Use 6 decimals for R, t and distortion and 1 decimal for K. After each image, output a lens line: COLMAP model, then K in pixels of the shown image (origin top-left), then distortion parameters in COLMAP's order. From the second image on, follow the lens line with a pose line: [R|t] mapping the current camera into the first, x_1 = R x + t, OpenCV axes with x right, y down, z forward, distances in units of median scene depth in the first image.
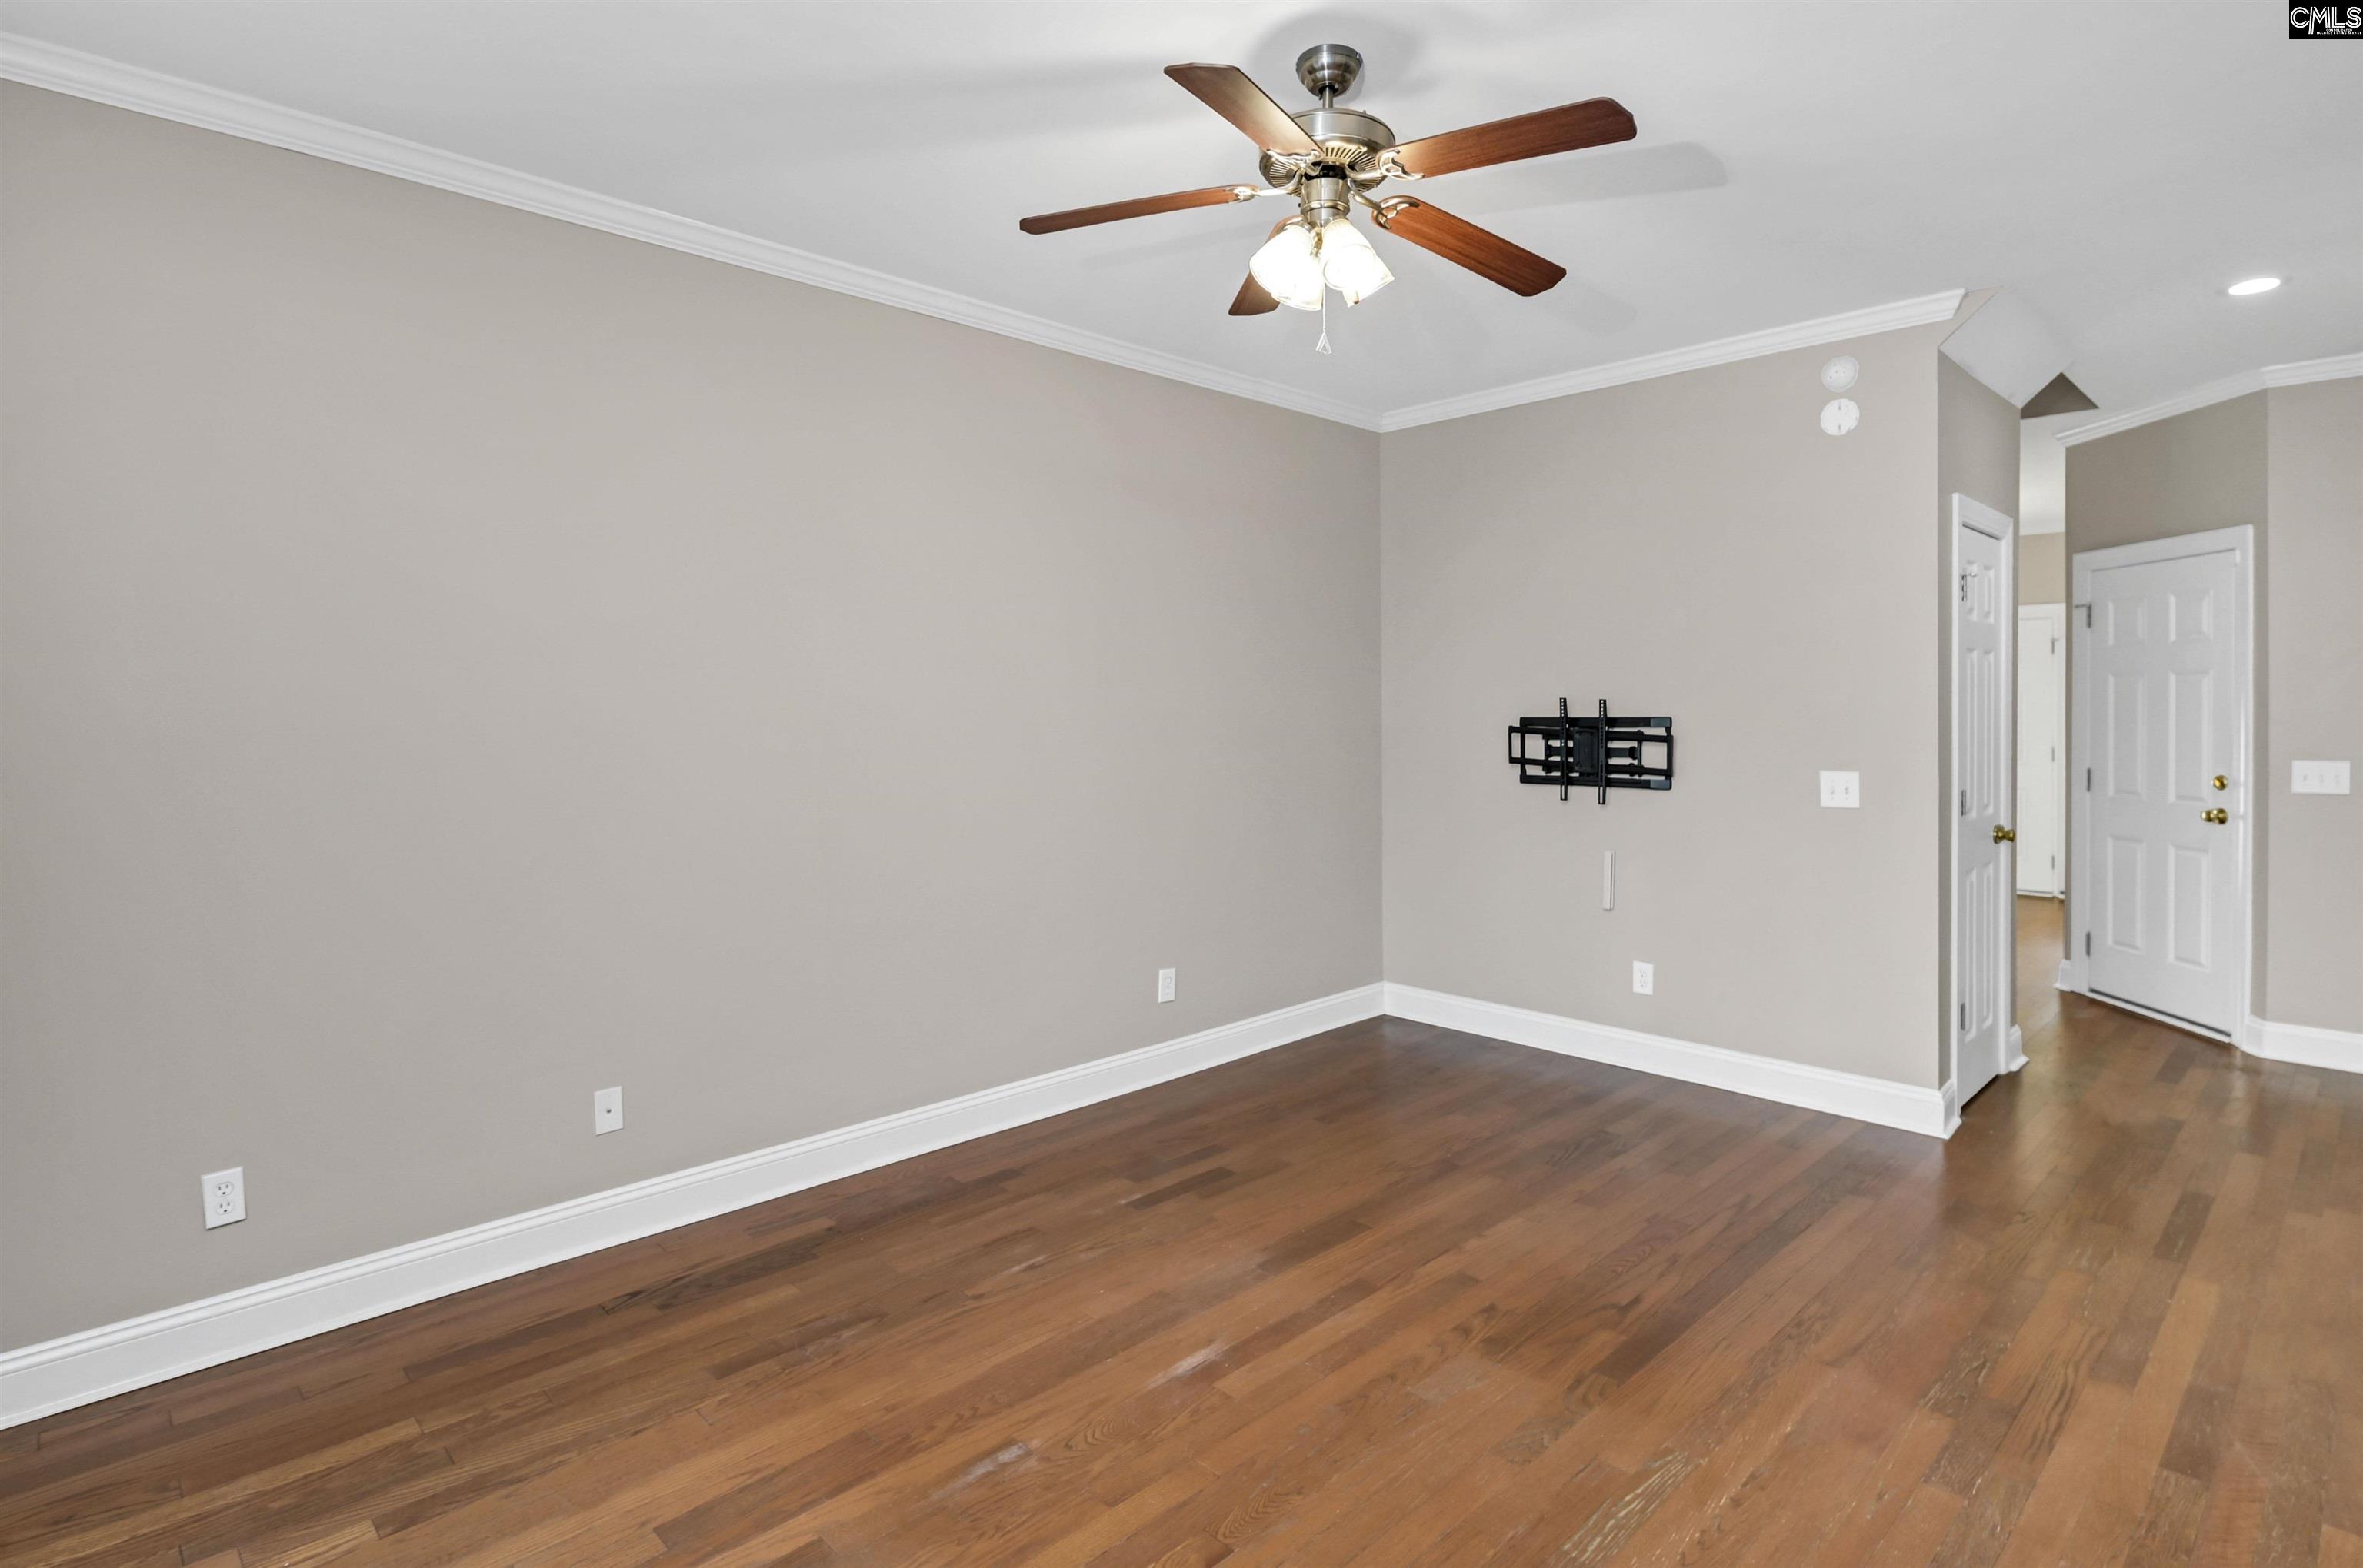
lens RADIAL K [[1213.7, 0, 1206.8], [0, 1213.7, 703.7], [0, 0, 1]] dist [0.000142, -0.001661]
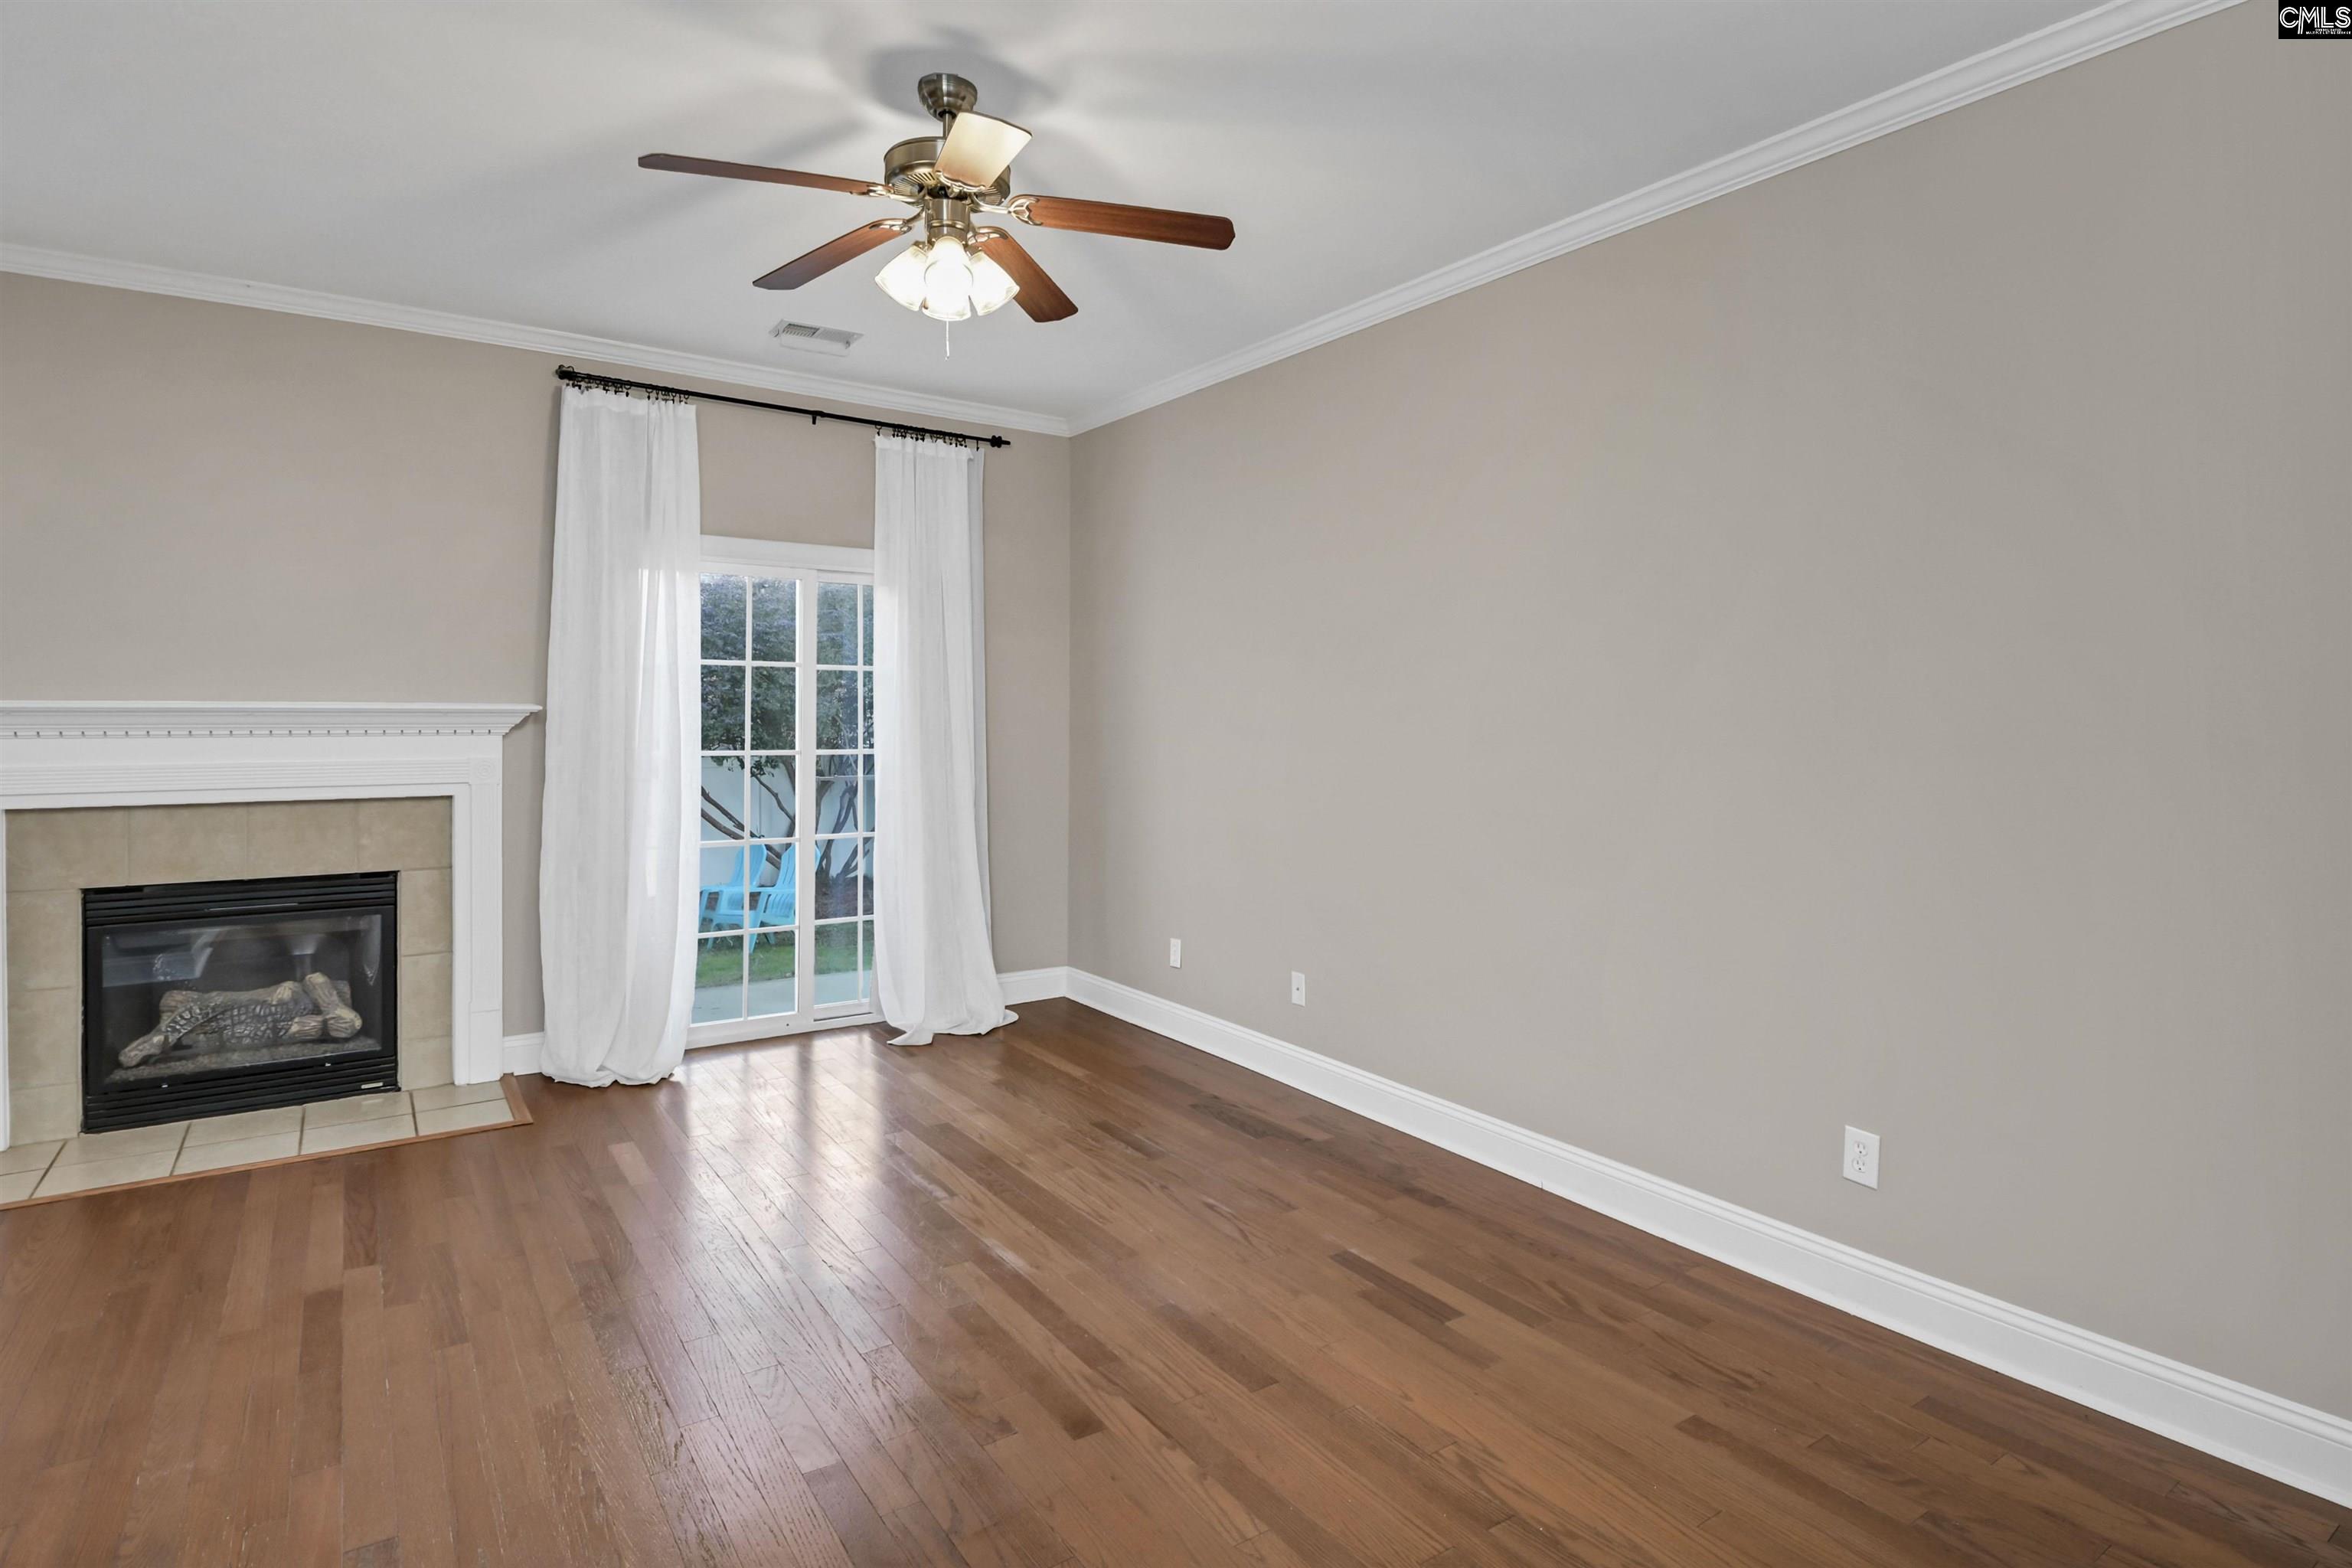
lens RADIAL K [[1208.2, 0, 1156.6], [0, 1208.2, 708.5], [0, 0, 1]] dist [0.000142, -0.001661]
pose [[-0.195627, -0.001493, -0.980677, 0.930889], [-0.001764, 0.999998, -0.001170, 0.018119], [0.980677, 0.001501, -0.195629, 1.163226]]
